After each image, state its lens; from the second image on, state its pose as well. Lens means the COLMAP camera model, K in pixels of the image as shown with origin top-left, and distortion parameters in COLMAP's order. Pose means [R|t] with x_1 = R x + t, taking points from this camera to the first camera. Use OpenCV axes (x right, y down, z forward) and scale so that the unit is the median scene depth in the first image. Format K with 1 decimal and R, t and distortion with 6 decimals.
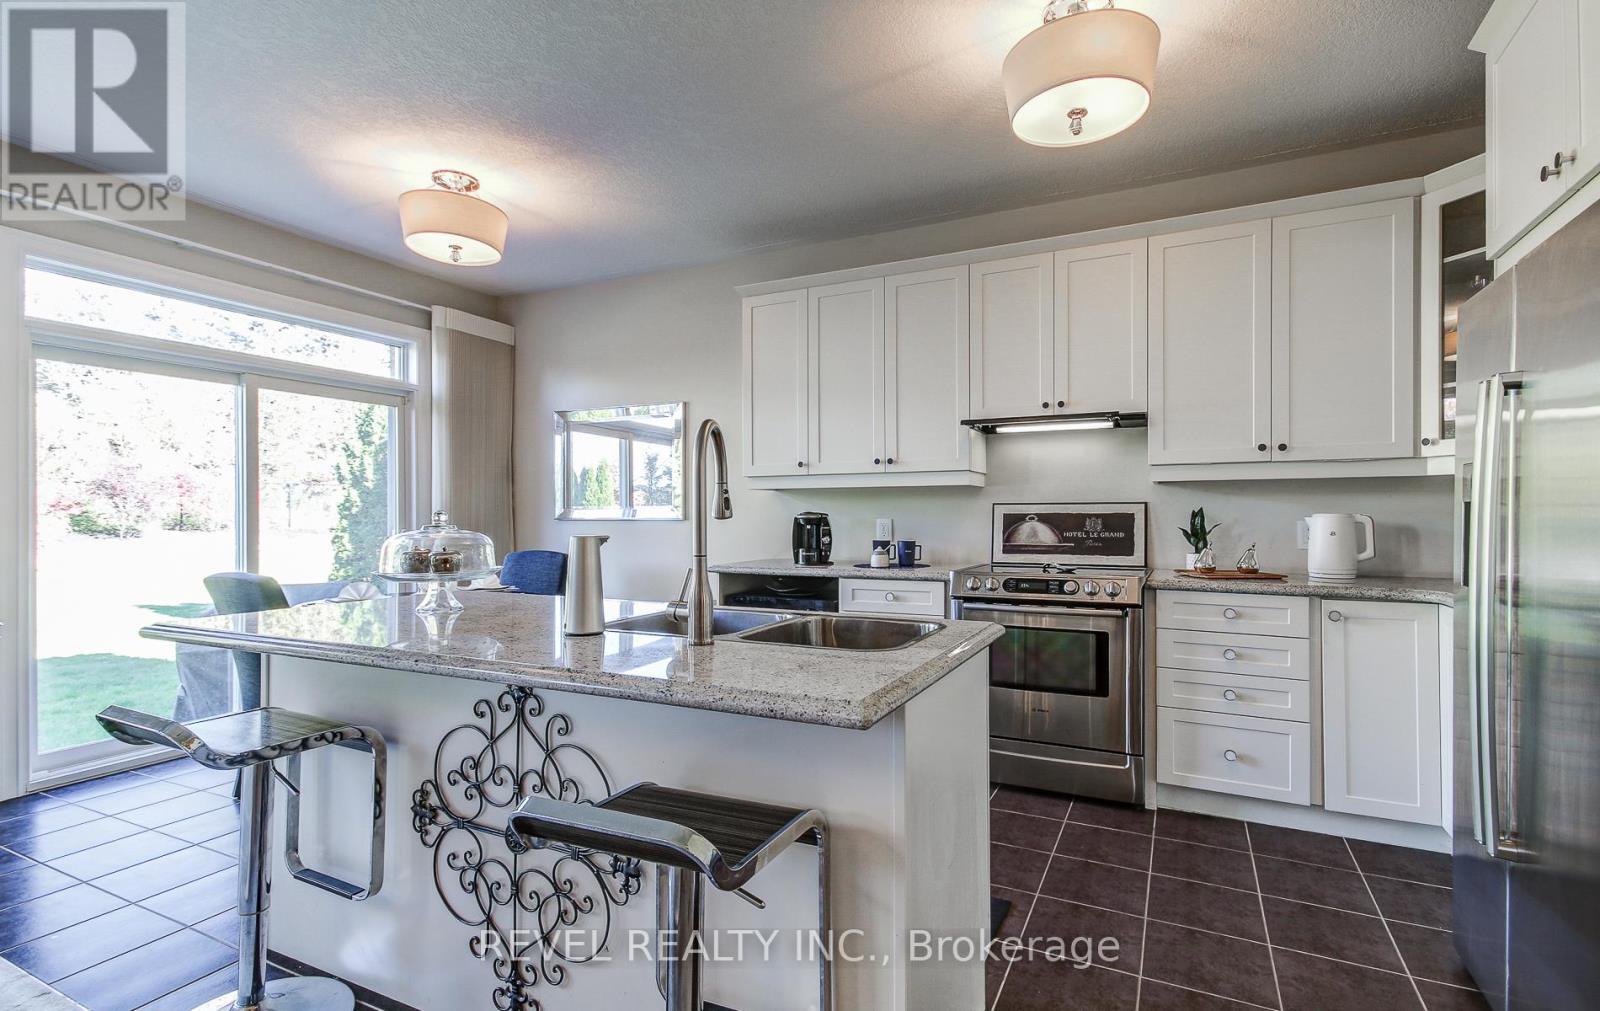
lens RADIAL K [[745.1, 0, 793.4], [0, 745.1, 513.5], [0, 0, 1]] dist [0.008879, 0.000513]
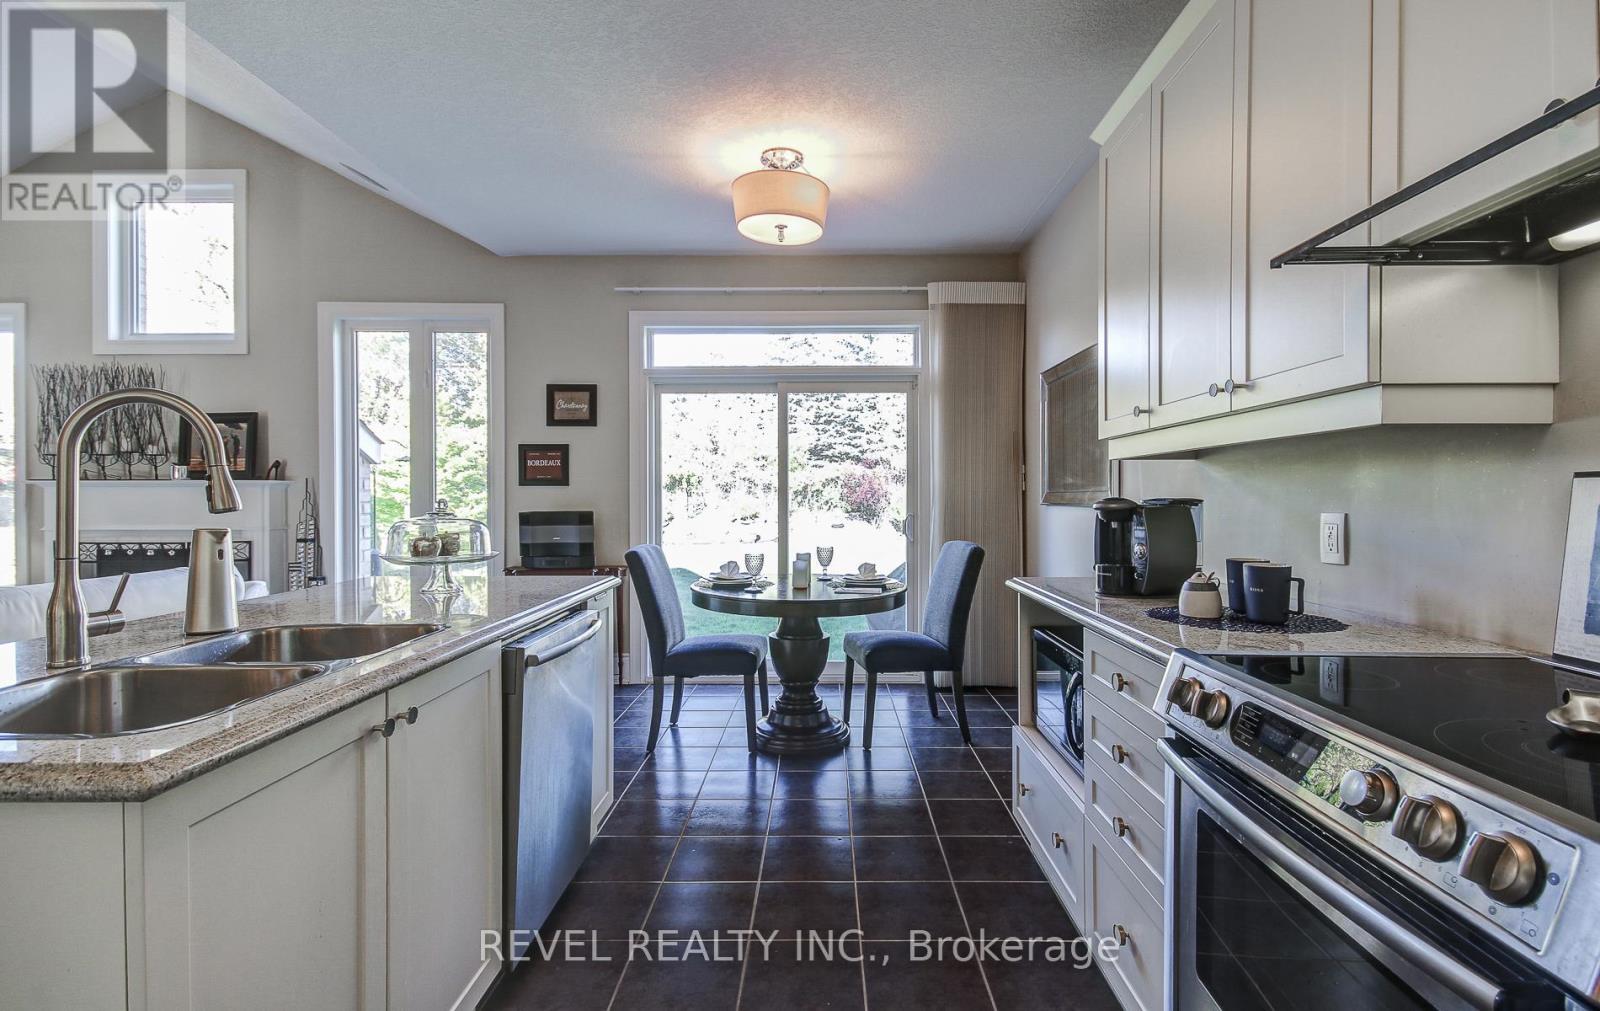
lens RADIAL K [[745.1, 0, 809.3], [0, 745.1, 497.4], [0, 0, 1]] dist [0.008879, 0.000513]
pose [[0.444834, 0.001374, -0.895612, 0.418003], [0.002165, 0.999994, 0.002609, -0.004478], [0.895610, -0.003100, 0.444829, 0.567127]]
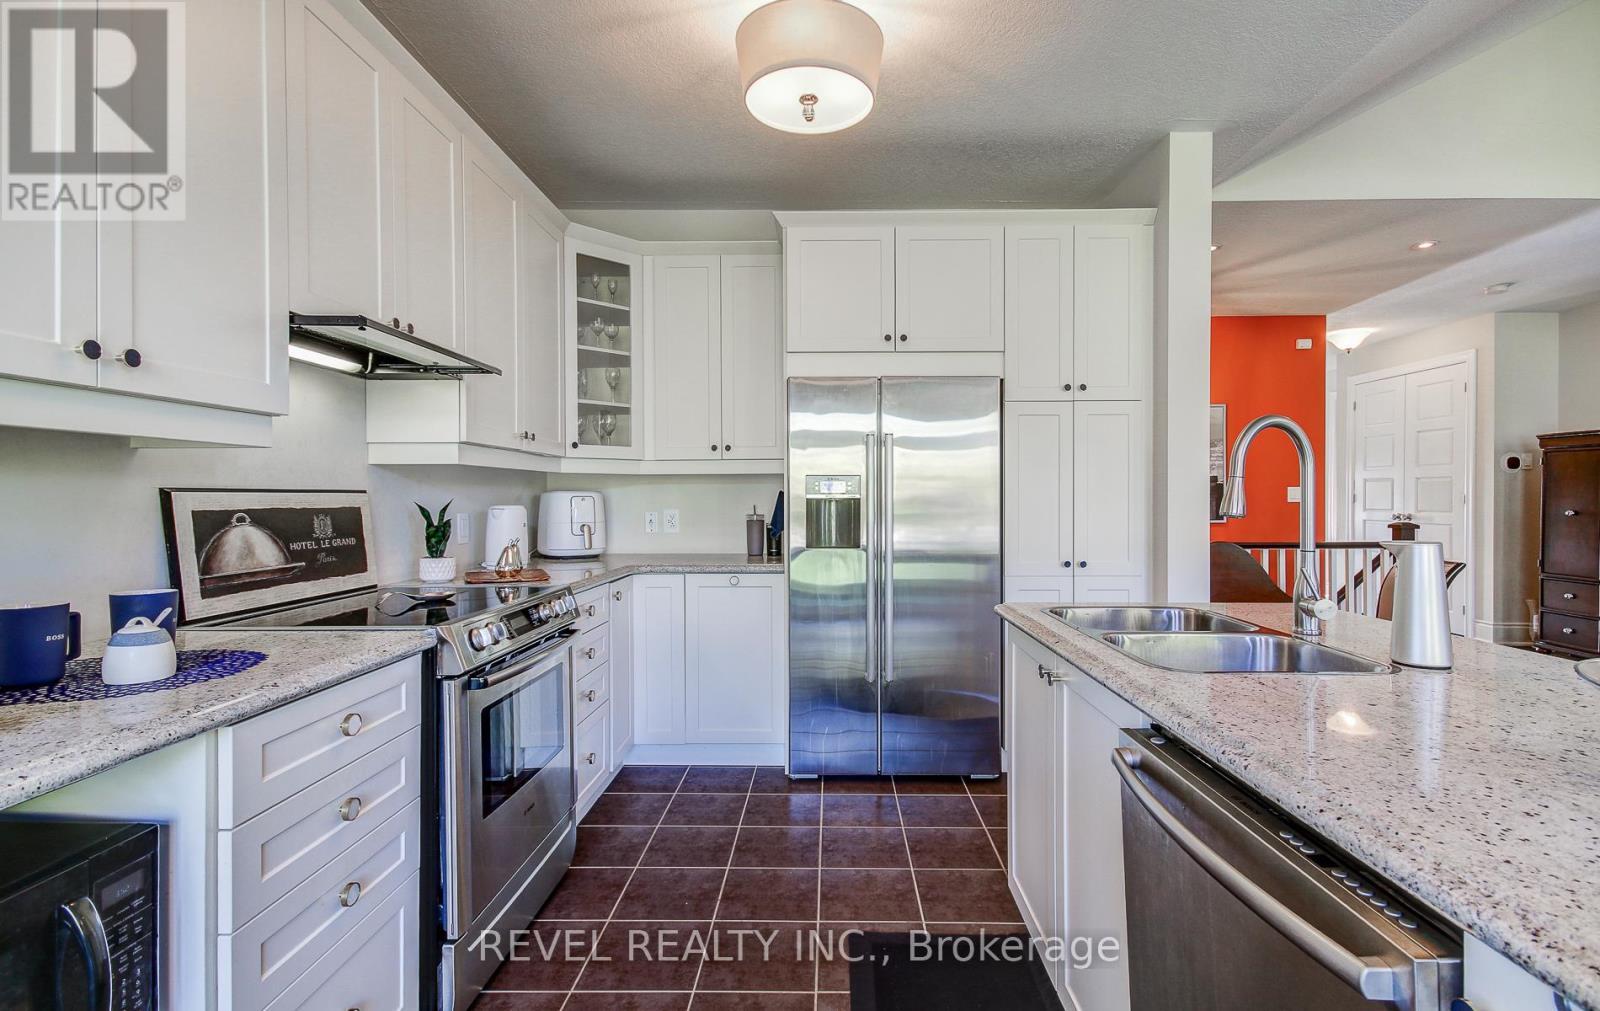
lens RADIAL K [[745.1, 0, 826.9], [0, 745.1, 497.8], [0, 0, 1]] dist [0.008879, 0.000513]
pose [[-0.428706, 0.003365, 0.903438, -0.304056], [0.006947, 0.999976, -0.000428, -0.005395], [-0.903417, 0.006093, -0.428719, 0.863468]]
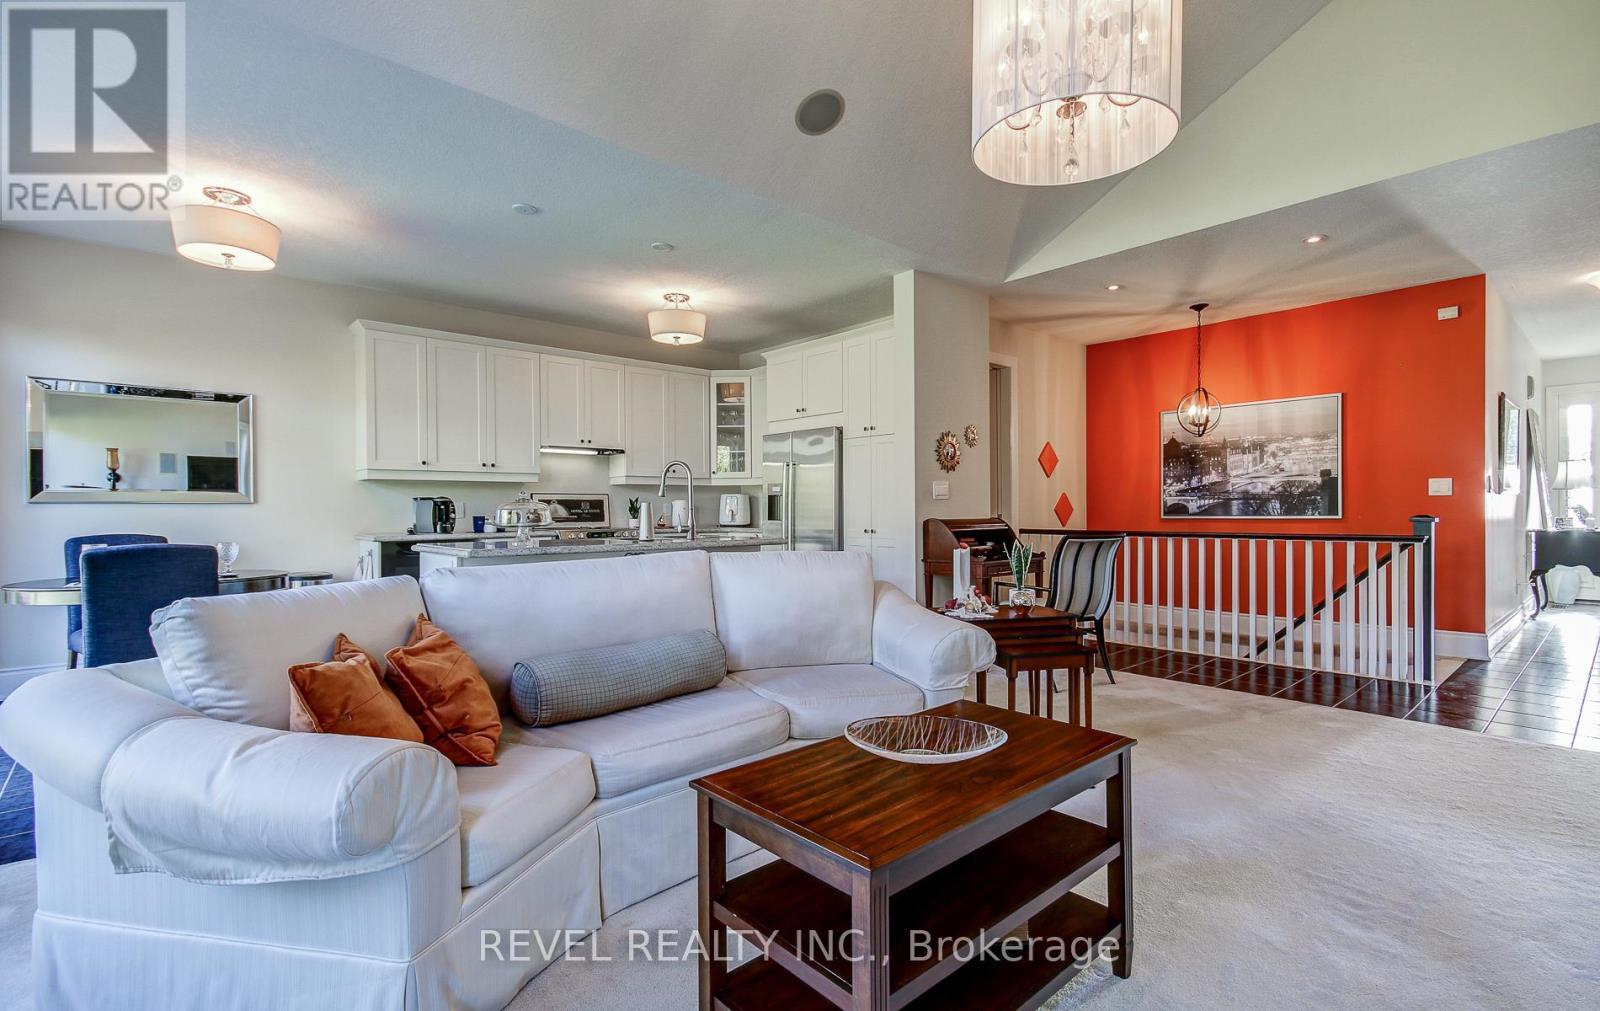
lens RADIAL K [[745.1, 0, 800.6], [0, 745.1, 507.2], [0, 0, 1]] dist [0.008879, 0.000513]
pose [[0.388388, 0.002762, 0.921492, -1.069254], [0.007120, 0.999957, -0.005998, 0.032647], [-0.921469, 0.008890, 0.388351, -0.210764]]
